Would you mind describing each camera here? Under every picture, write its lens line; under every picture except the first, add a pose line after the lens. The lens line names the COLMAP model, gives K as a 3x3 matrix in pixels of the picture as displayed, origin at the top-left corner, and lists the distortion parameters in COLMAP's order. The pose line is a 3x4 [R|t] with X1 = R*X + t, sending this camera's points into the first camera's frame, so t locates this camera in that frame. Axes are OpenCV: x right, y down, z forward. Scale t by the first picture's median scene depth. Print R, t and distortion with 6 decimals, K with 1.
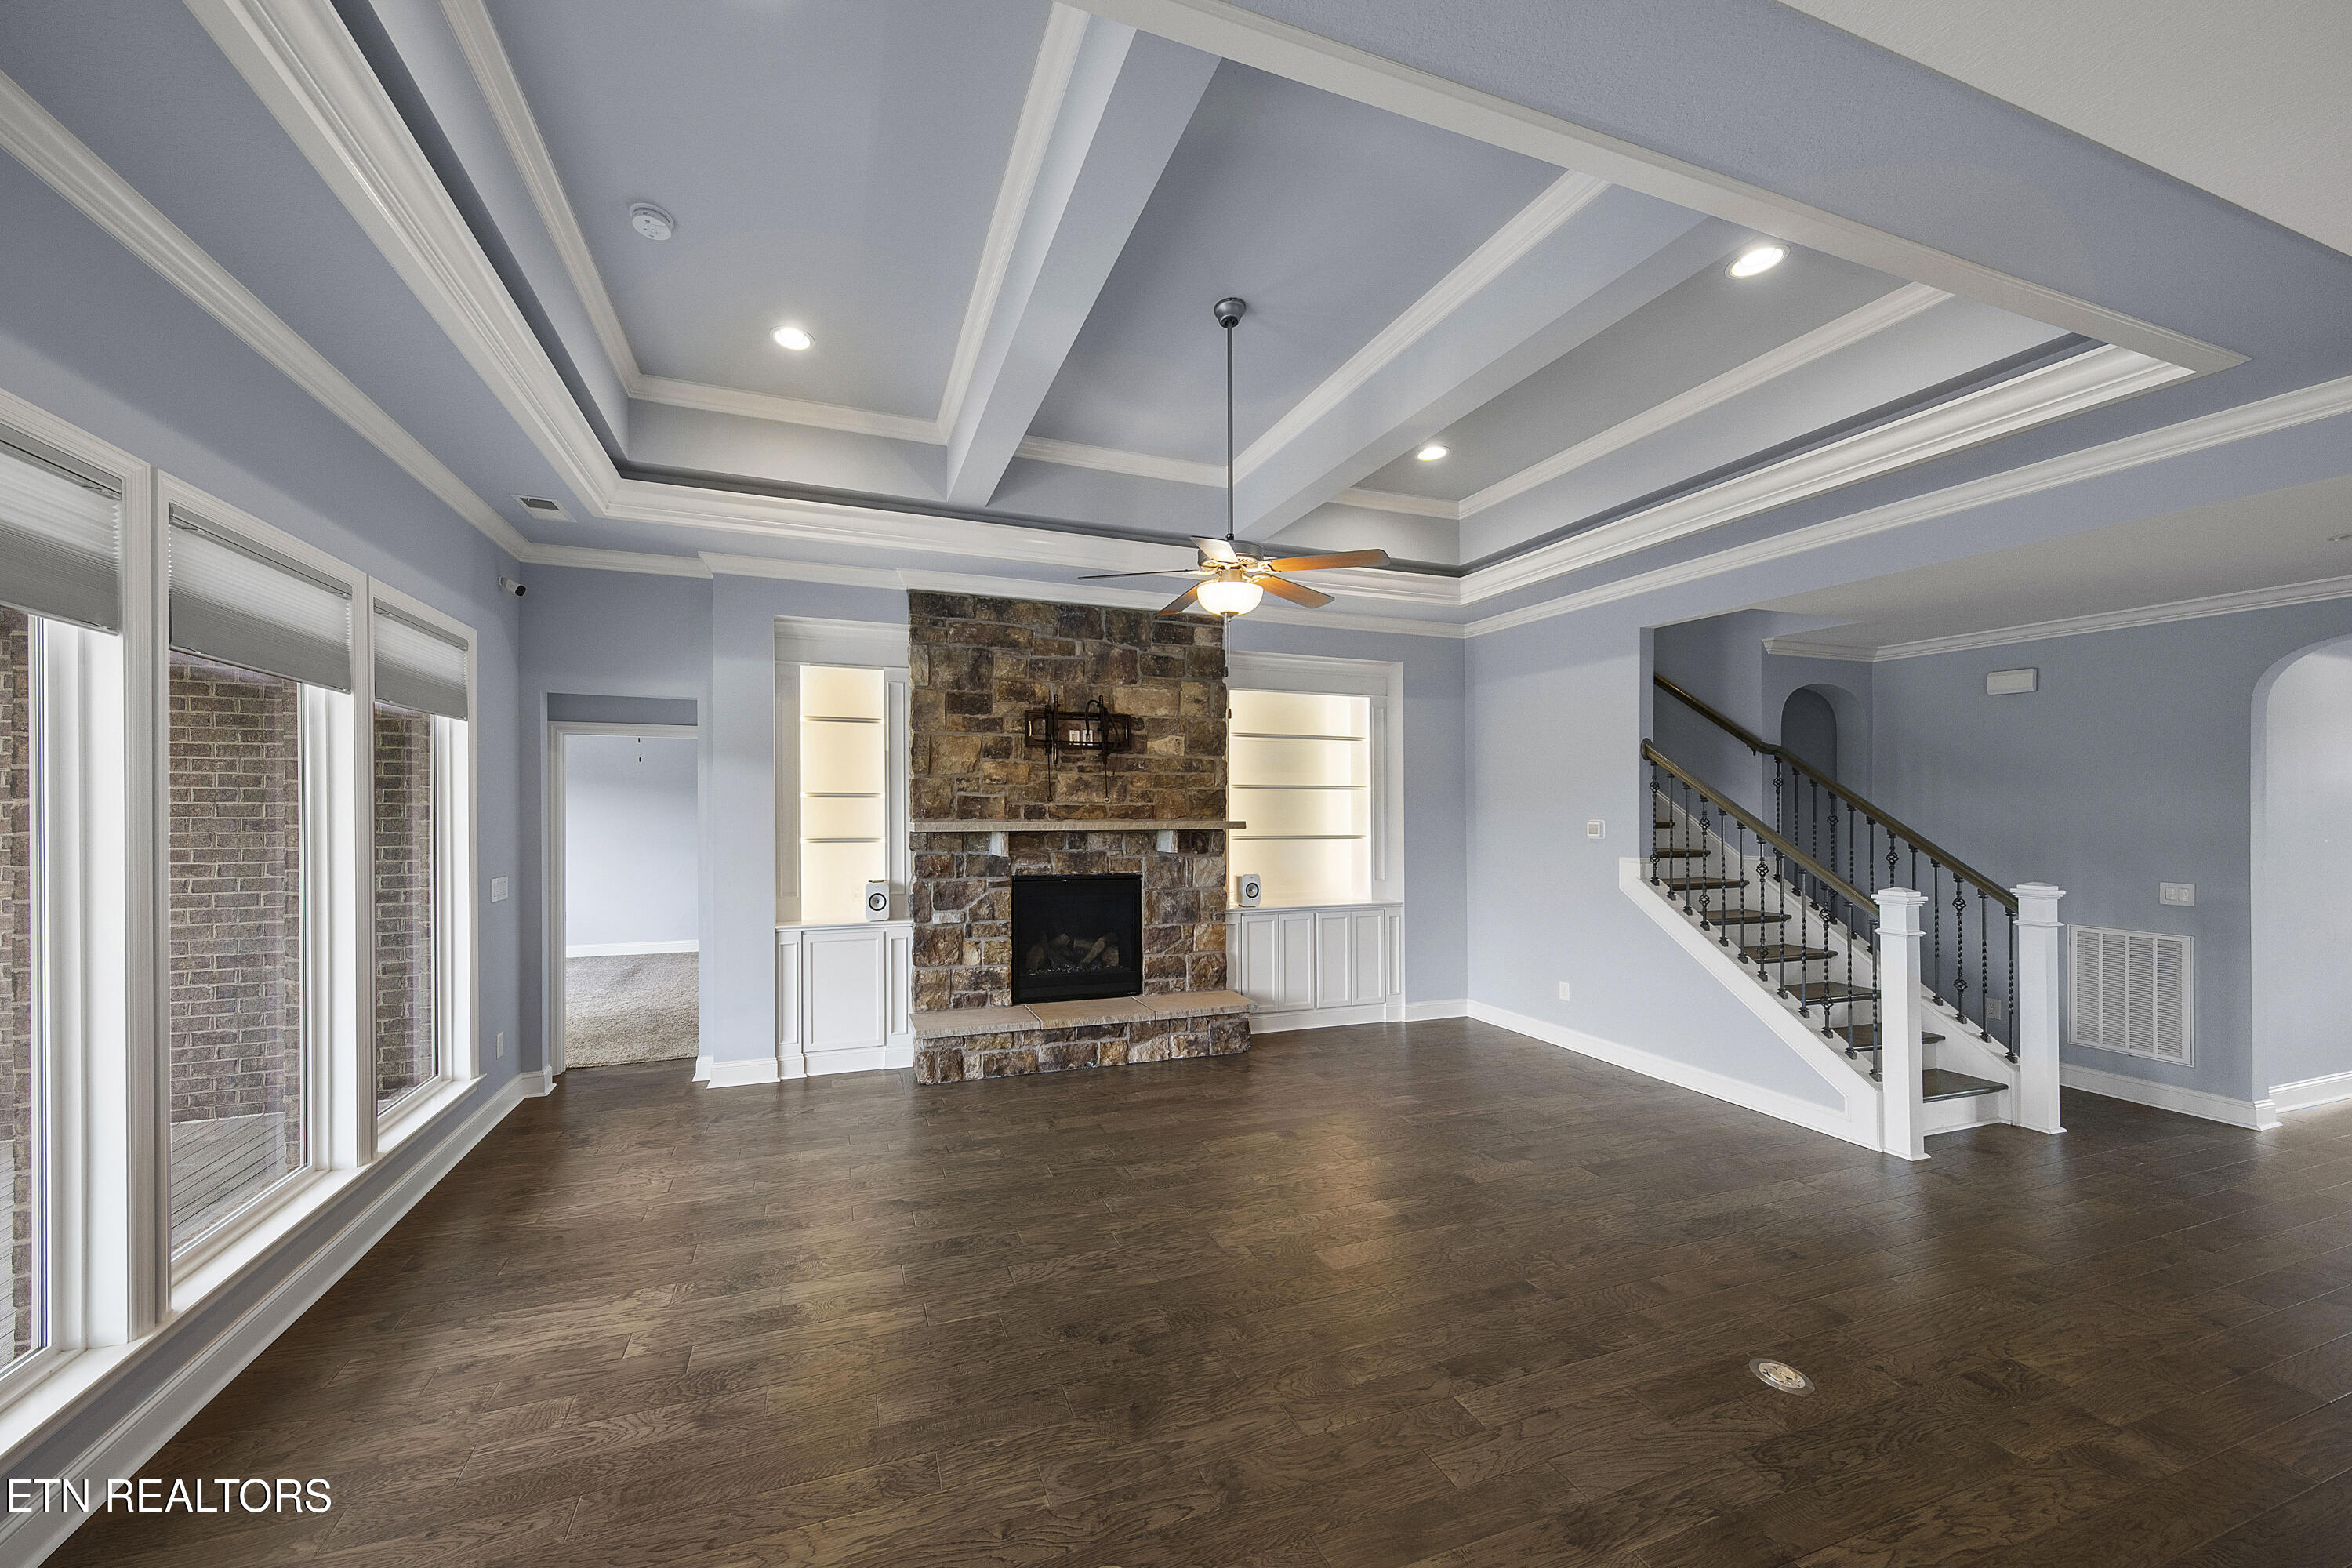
lens RADIAL K [[900.7, 0, 1176.1], [0, 900.7, 813.7], [0, 0, 1]] dist [0.000863, 0.000054]
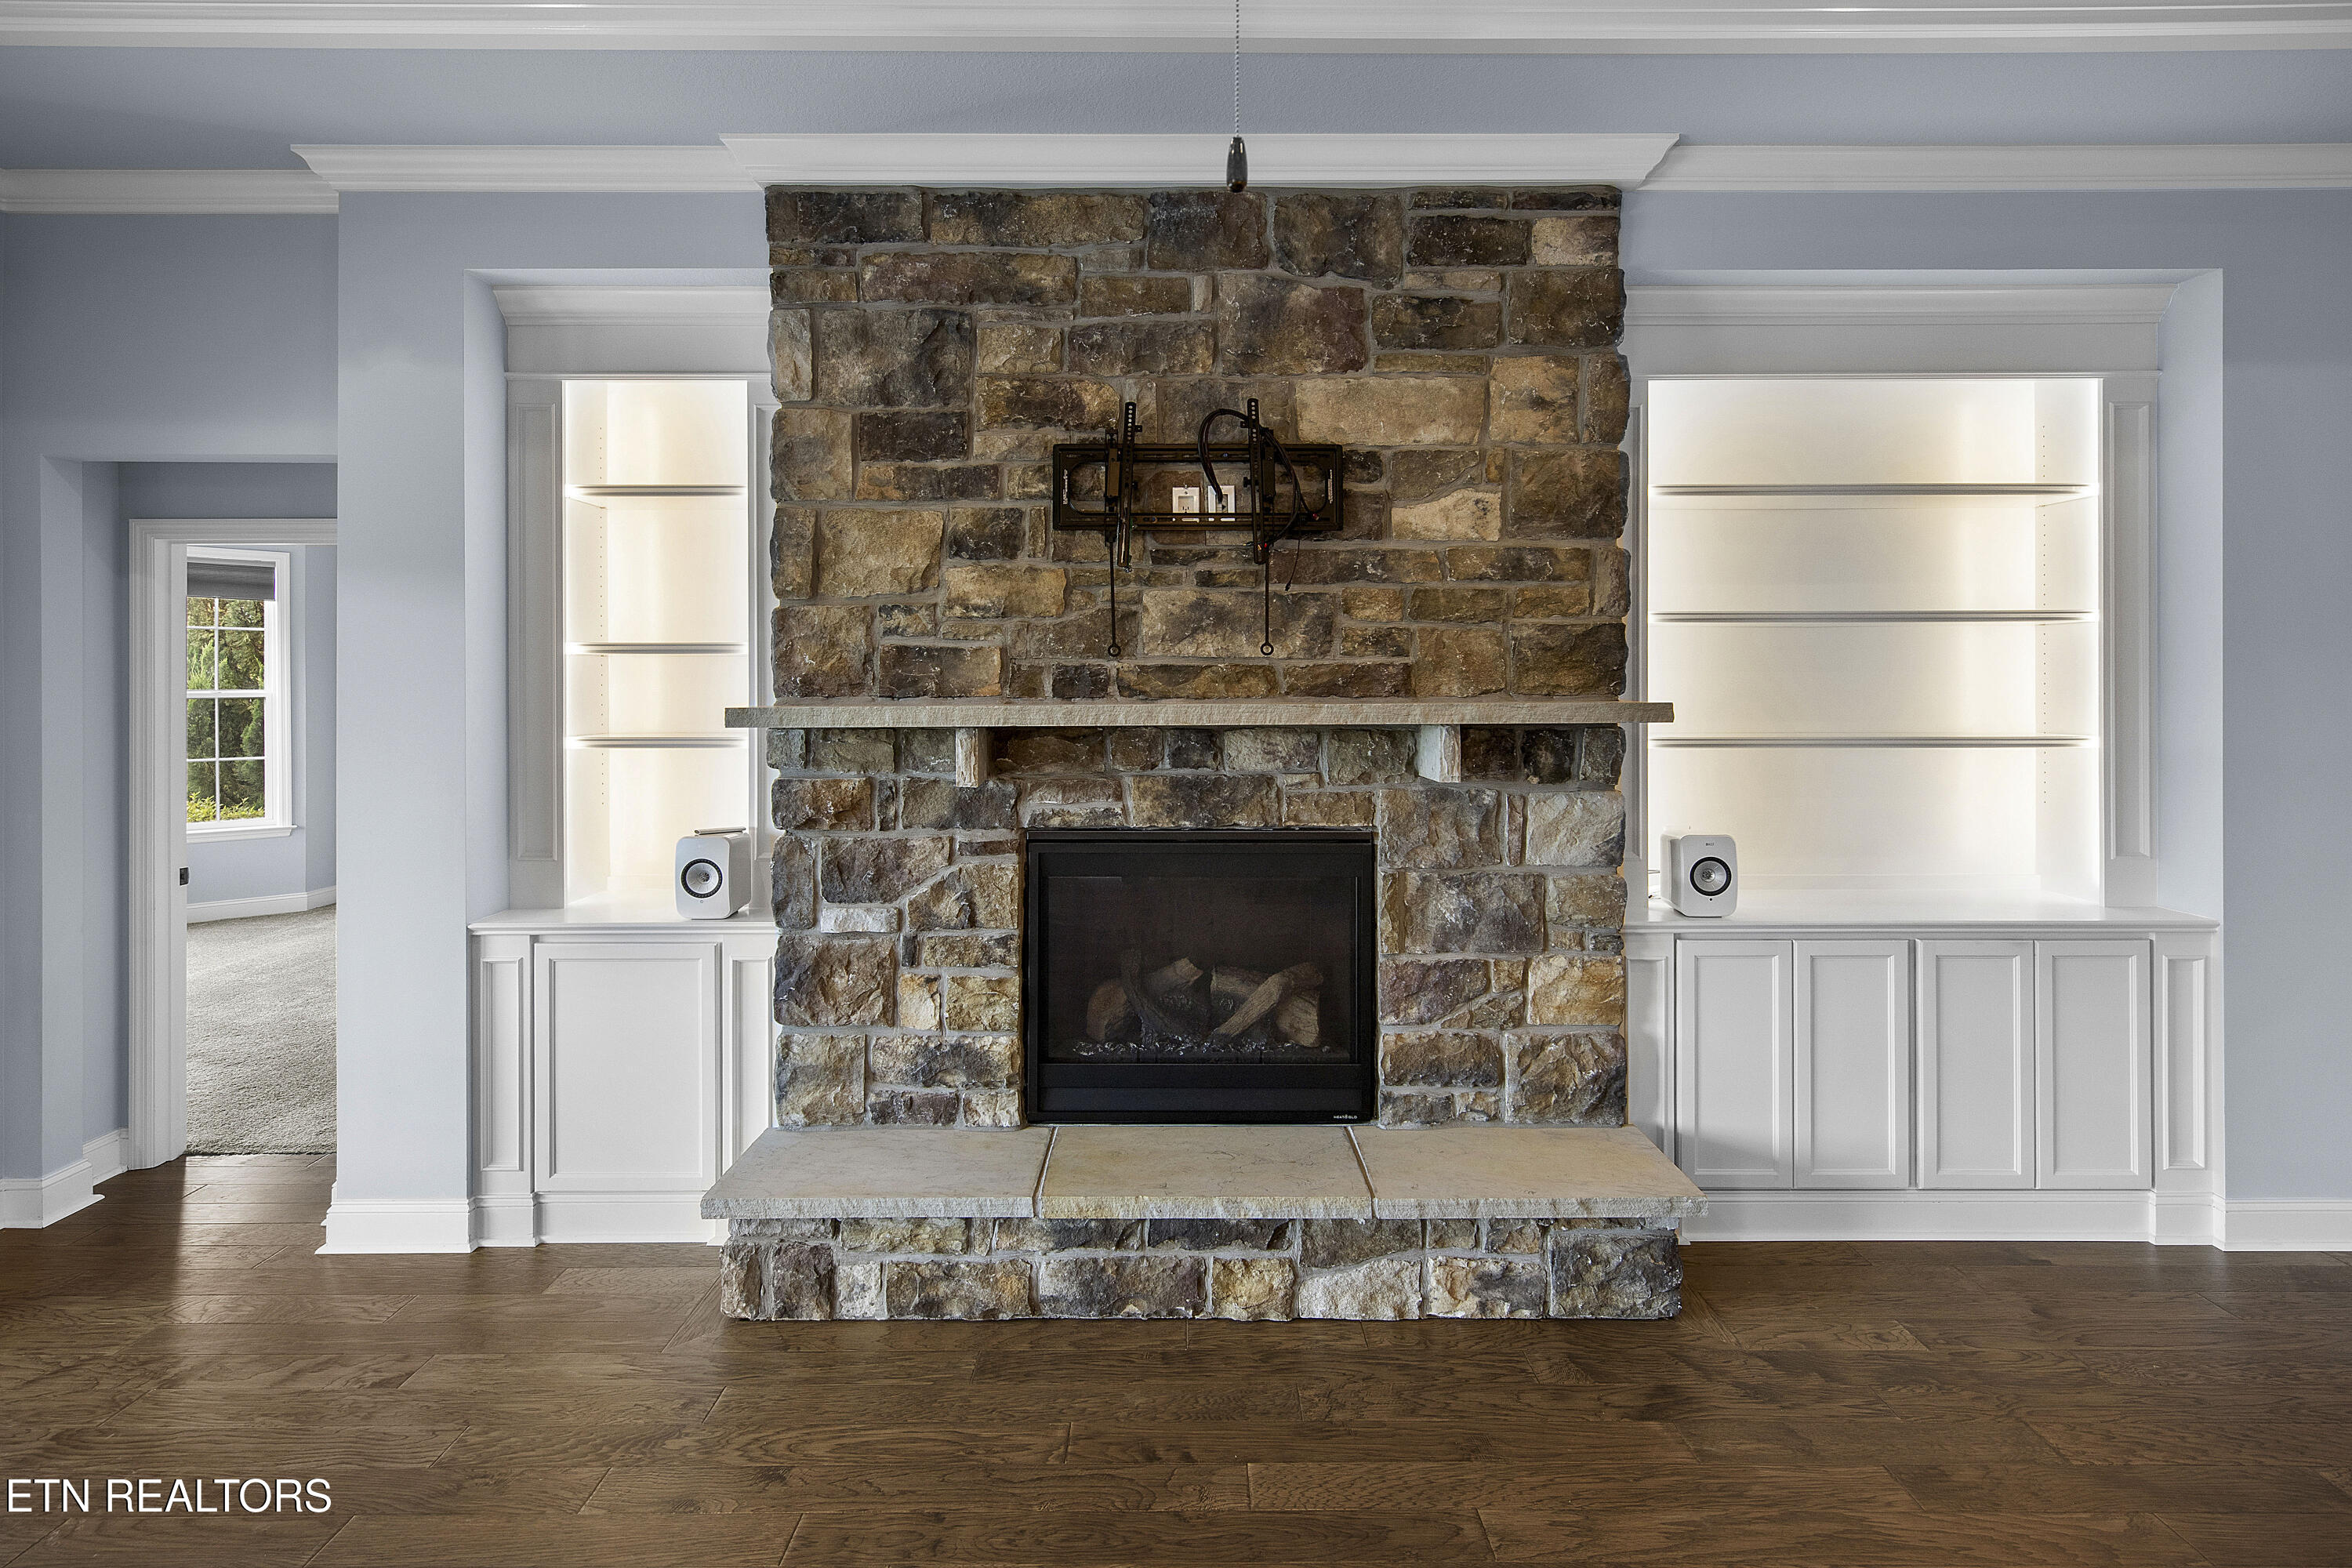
lens RADIAL K [[1017.8, 0, 1173.8], [0, 1017.8, 697.2], [0, 0, 1]] dist [0.002749, 0.000564]
pose [[0.869505, 0.001992, -0.493920, 0.119397], [0.003758, 0.999936, 0.010648, 0.000600], [0.493910, -0.011115, 0.869442, 0.588541]]
